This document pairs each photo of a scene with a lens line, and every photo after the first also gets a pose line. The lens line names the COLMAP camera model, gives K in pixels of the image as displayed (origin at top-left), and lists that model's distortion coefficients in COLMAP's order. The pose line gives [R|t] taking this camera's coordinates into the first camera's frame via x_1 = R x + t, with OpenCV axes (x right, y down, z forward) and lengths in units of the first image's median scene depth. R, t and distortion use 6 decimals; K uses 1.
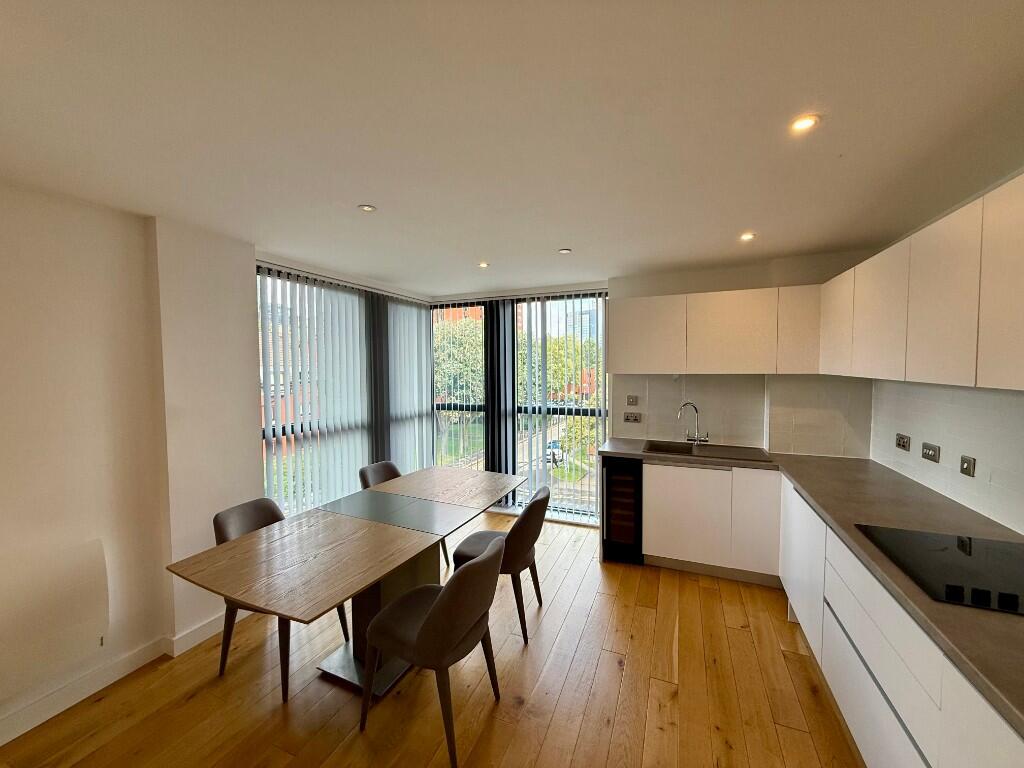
lens RADIAL K [[407.1, 0, 512.0], [0, 407.1, 384.0], [0, 0, 1]] dist [0.000317, -0.000001]
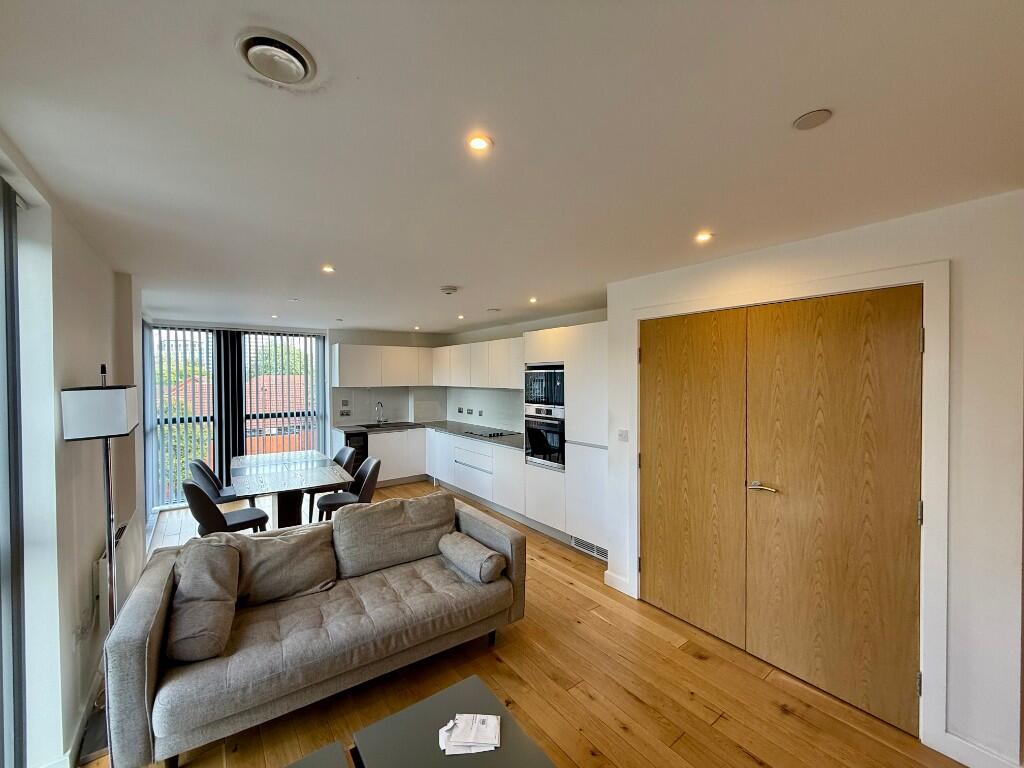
lens RADIAL K [[415.7, 0, 512.0], [0, 415.7, 384.0], [0, 0, 1]] dist [0.000003, 0.000009]
pose [[0.507941, -0.005550, 0.861374, -0.953602], [0.038590, 0.999122, -0.016319, 0.019401], [-0.860527, 0.041529, 0.507709, -0.539245]]
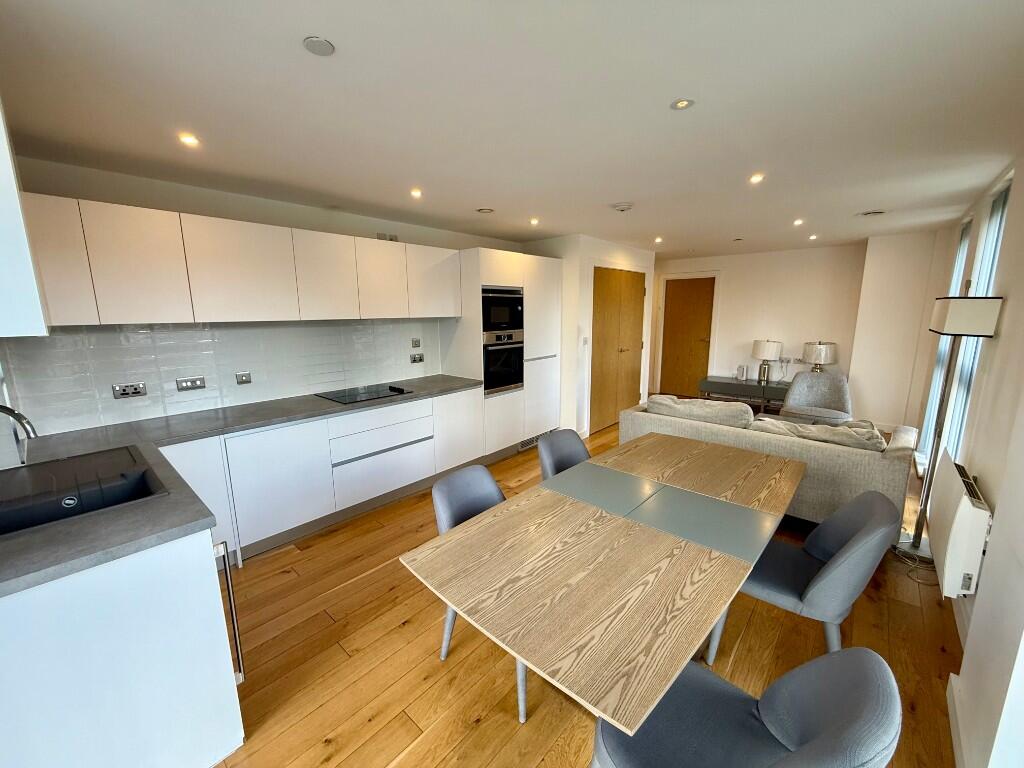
lens RADIAL K [[415.7, 0, 512.0], [0, 415.7, 384.0], [0, 0, 1]] dist [0.000003, 0.000009]
pose [[-0.945281, -0.047273, 0.322813, -0.211490], [0.029366, 0.973103, 0.228493, -0.065922], [-0.324932, 0.225470, -0.918468, 1.261745]]
